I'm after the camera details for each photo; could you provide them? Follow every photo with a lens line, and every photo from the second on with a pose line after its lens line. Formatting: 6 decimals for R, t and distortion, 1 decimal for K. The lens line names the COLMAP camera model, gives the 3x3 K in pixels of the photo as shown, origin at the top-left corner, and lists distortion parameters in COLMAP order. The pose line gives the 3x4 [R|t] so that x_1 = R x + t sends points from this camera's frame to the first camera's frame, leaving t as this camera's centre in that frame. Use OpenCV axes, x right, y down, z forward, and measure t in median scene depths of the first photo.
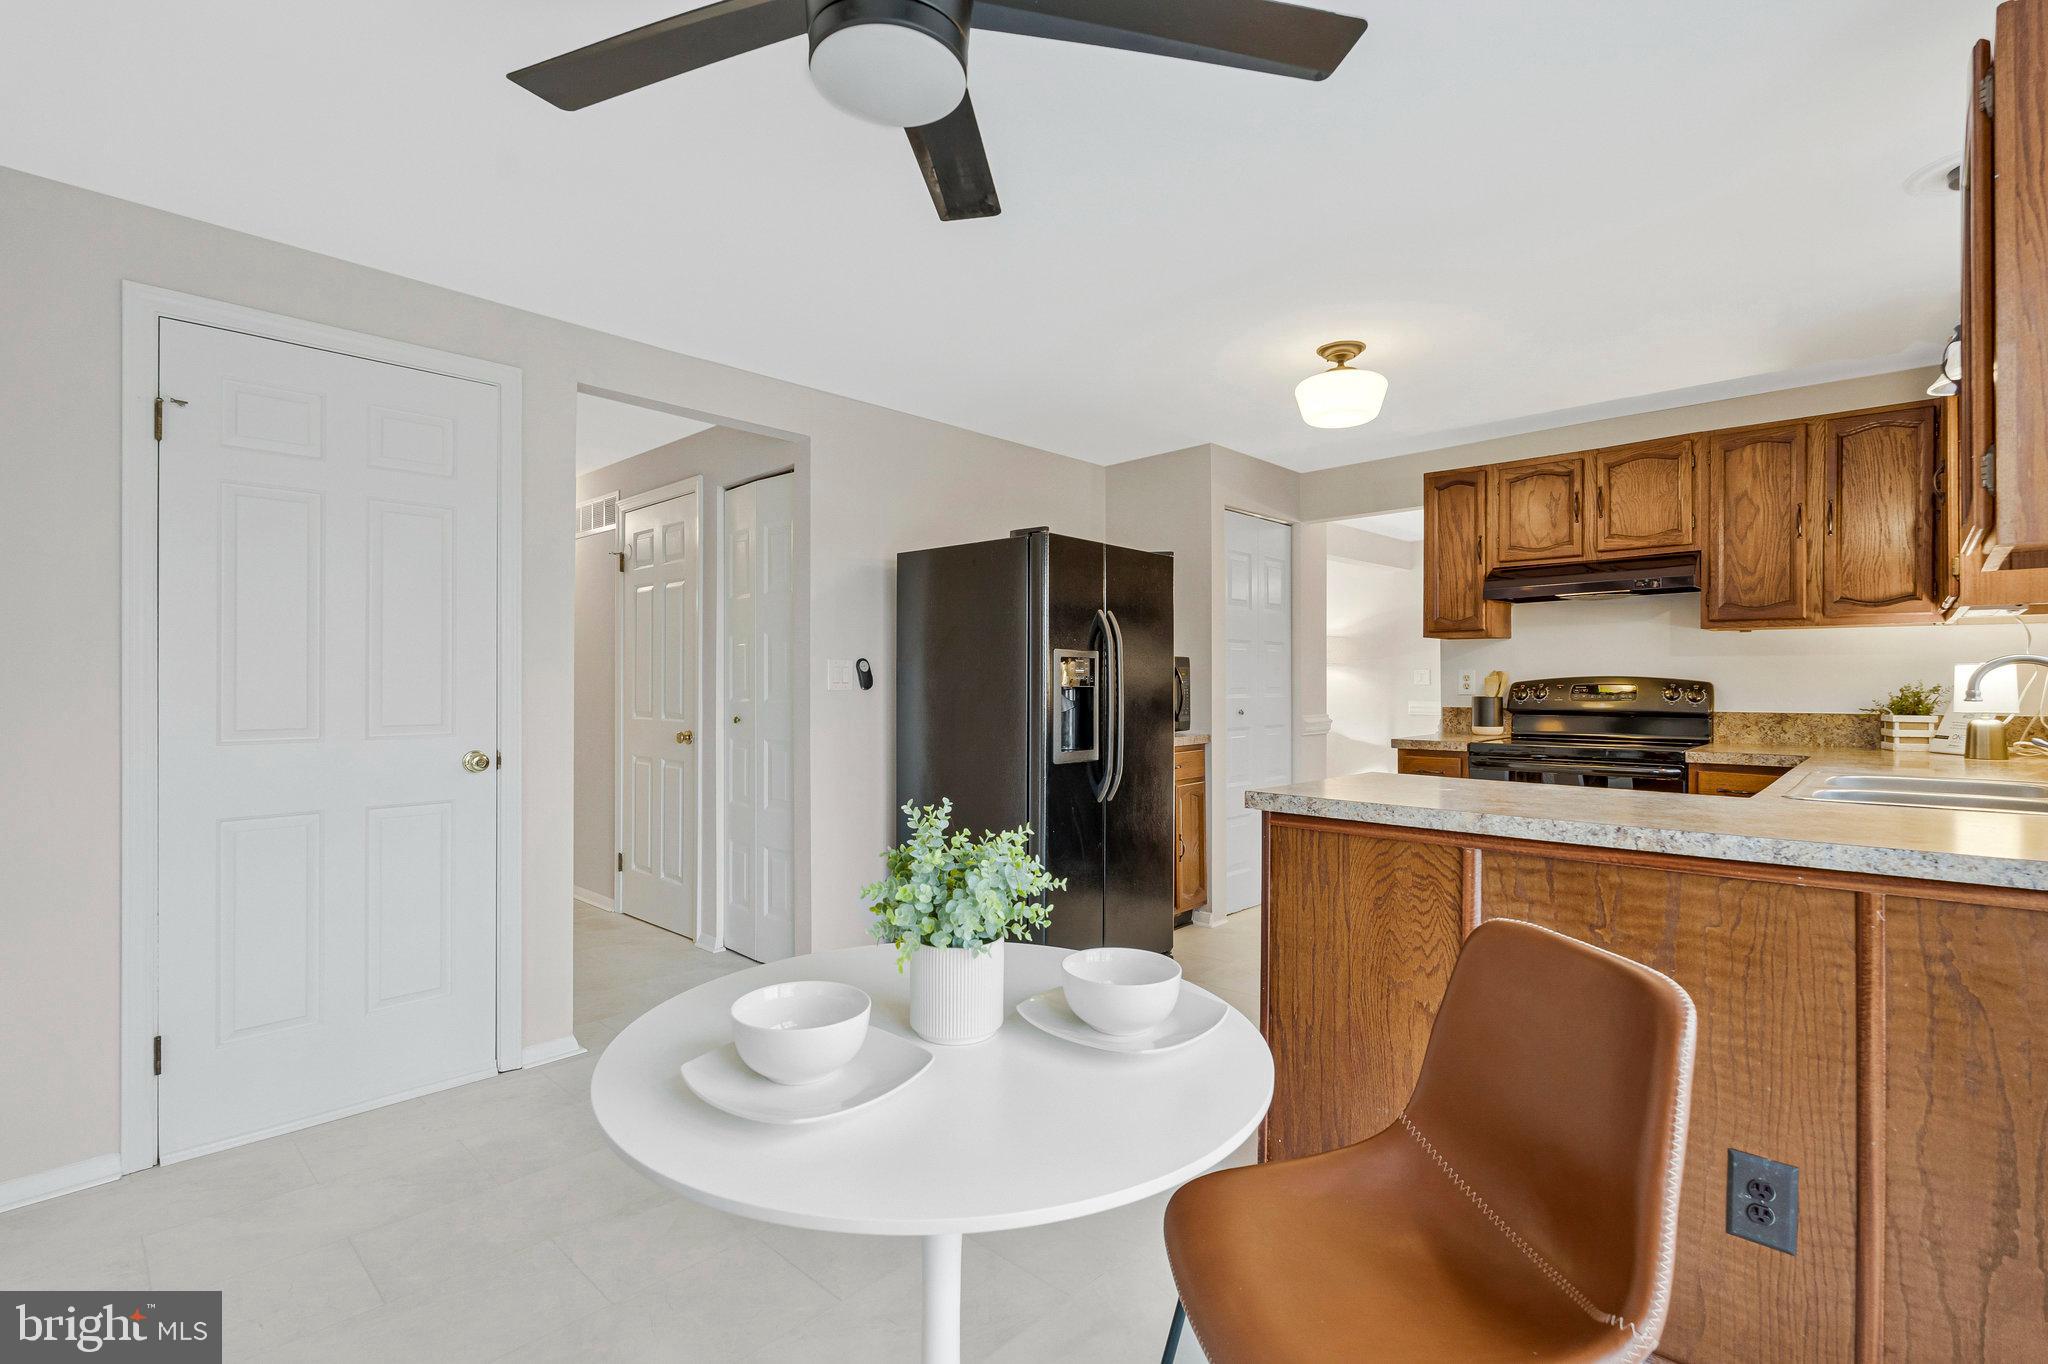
lens RADIAL K [[949.0, 0, 1023.8], [0, 949.0, 675.9], [0, 0, 1]] dist [0.000397, -0.007127]
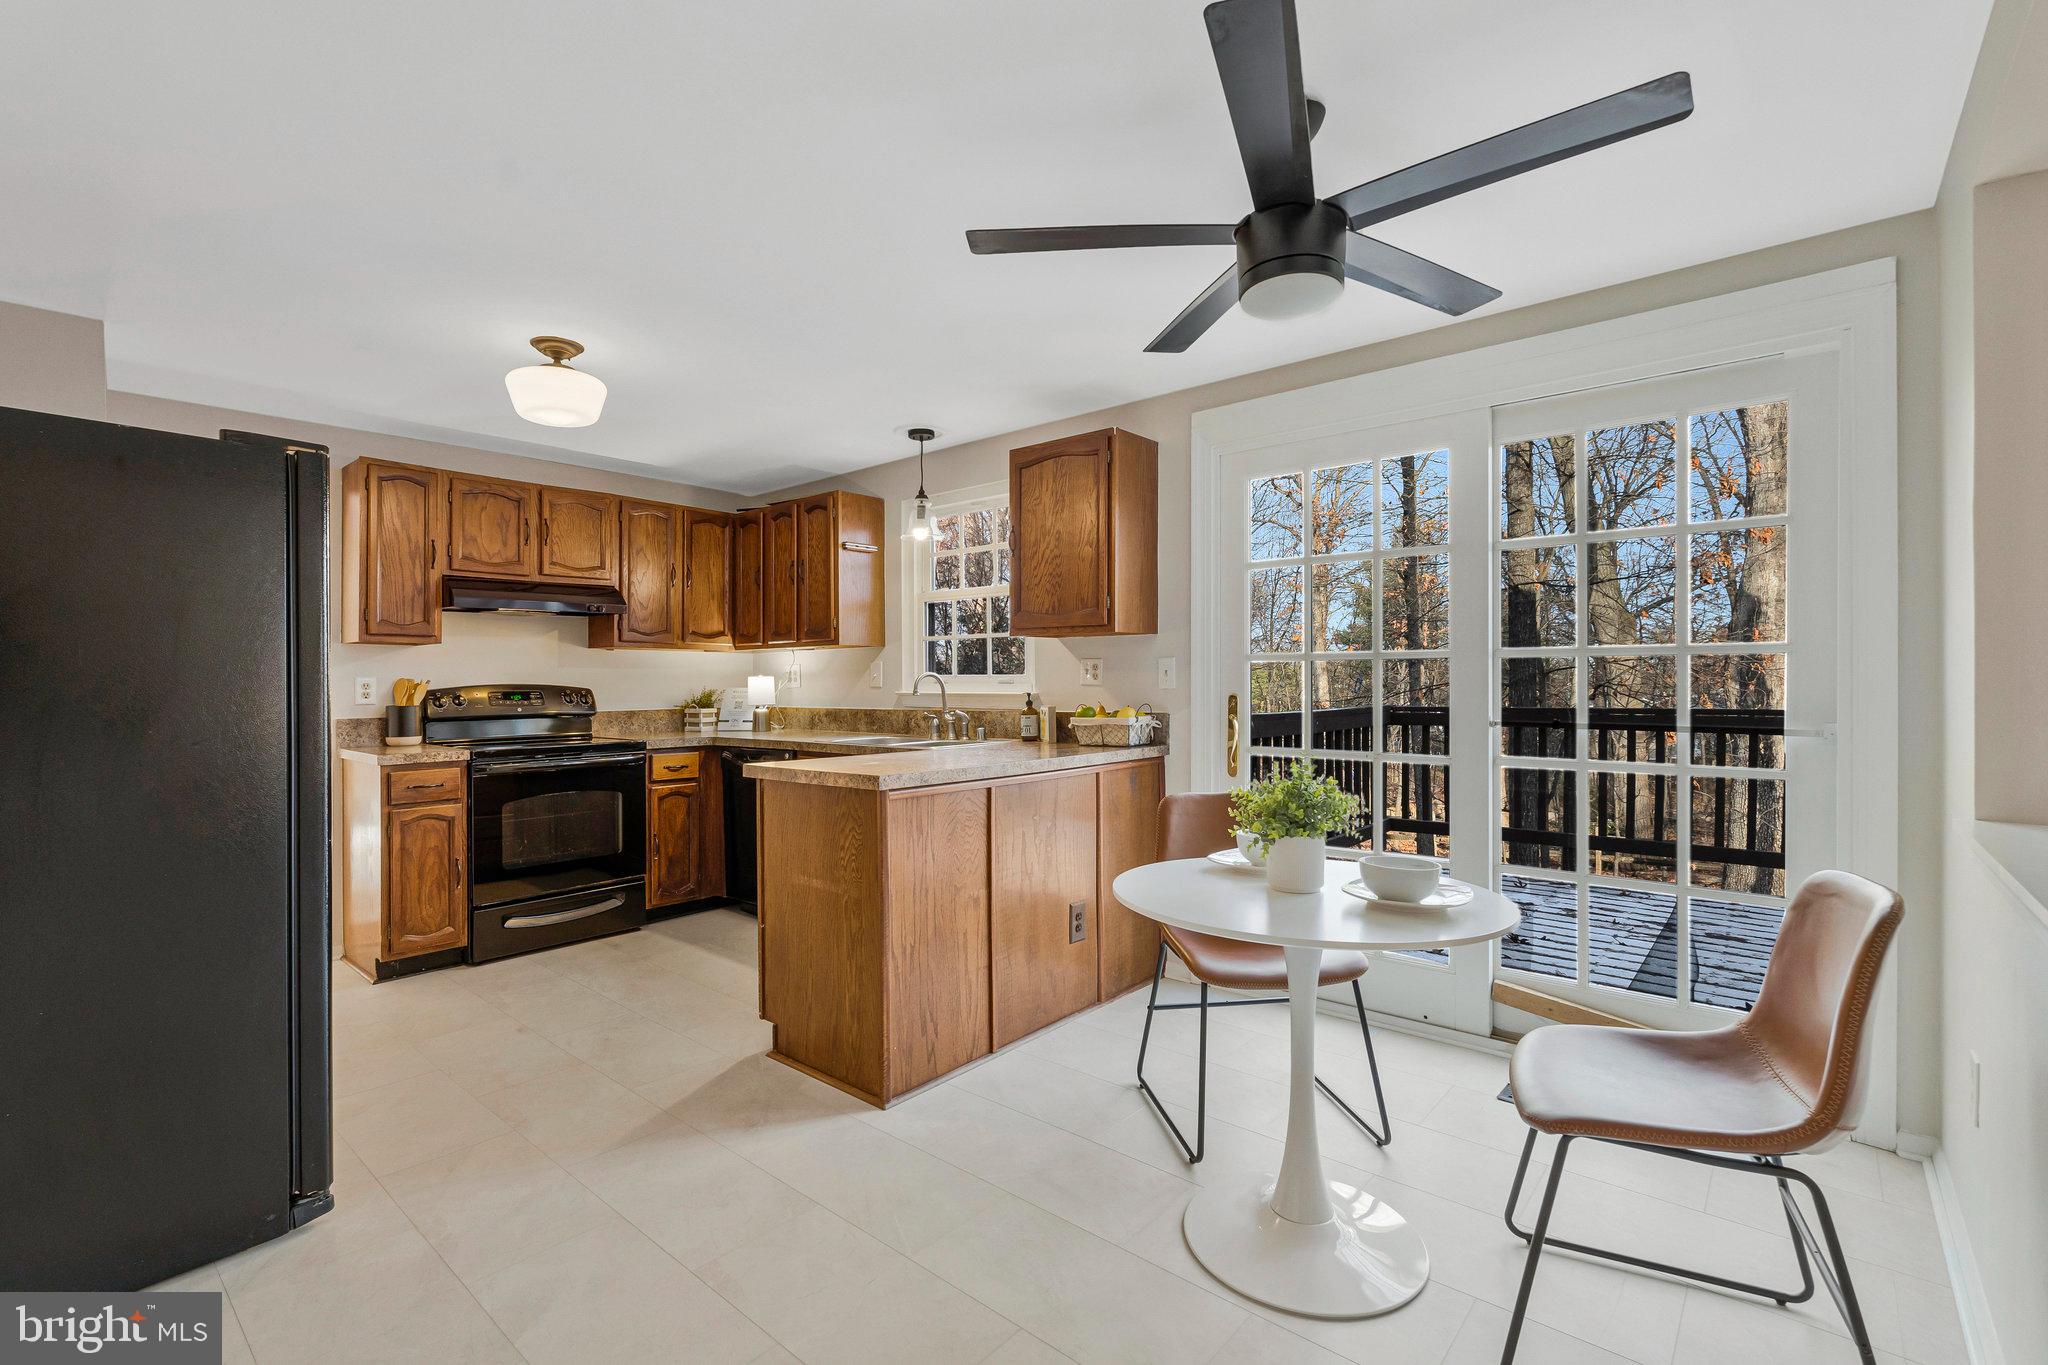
lens RADIAL K [[892.7, 0, 1024.9], [0, 892.7, 676.9], [0, 0, 1]] dist [-0.000323, -0.000104]
pose [[-0.034649, 0.008130, 0.999366, -0.514305], [0.002352, 0.999965, -0.008053, 0.002178], [-0.999397, 0.002072, -0.034667, 0.477596]]
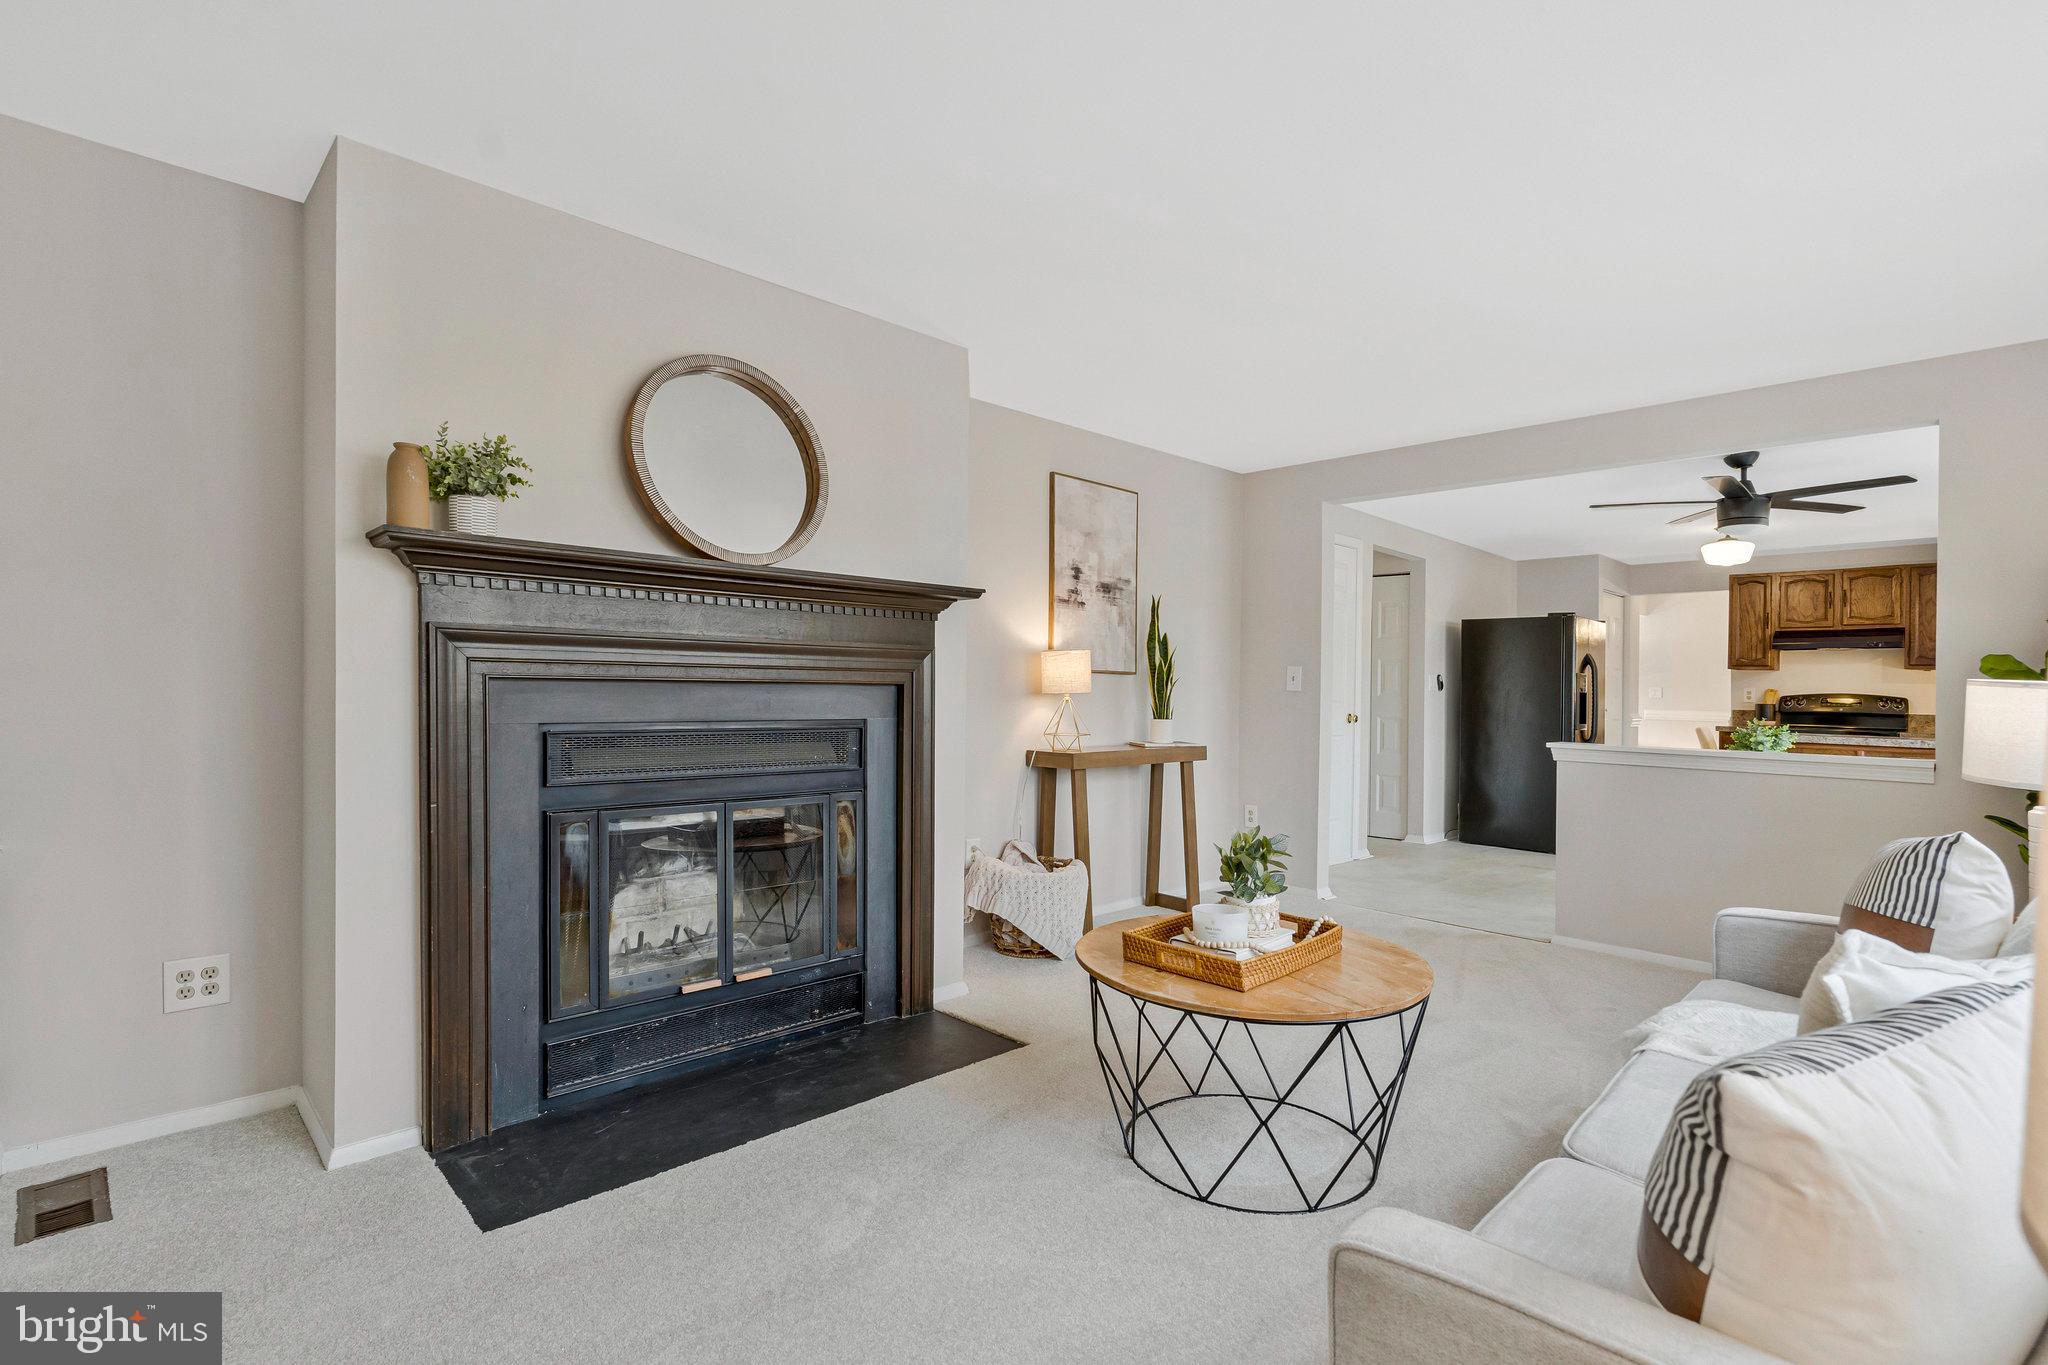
lens RADIAL K [[949.0, 0, 1023.8], [0, 949.0, 676.4], [0, 0, 1]] dist [0.000397, -0.007127]
pose [[0.997687, 0.023080, -0.063940, -0.890717], [-0.023501, 0.999707, -0.005843, 0.016196], [0.063787, 0.007332, 0.997937, -0.961140]]
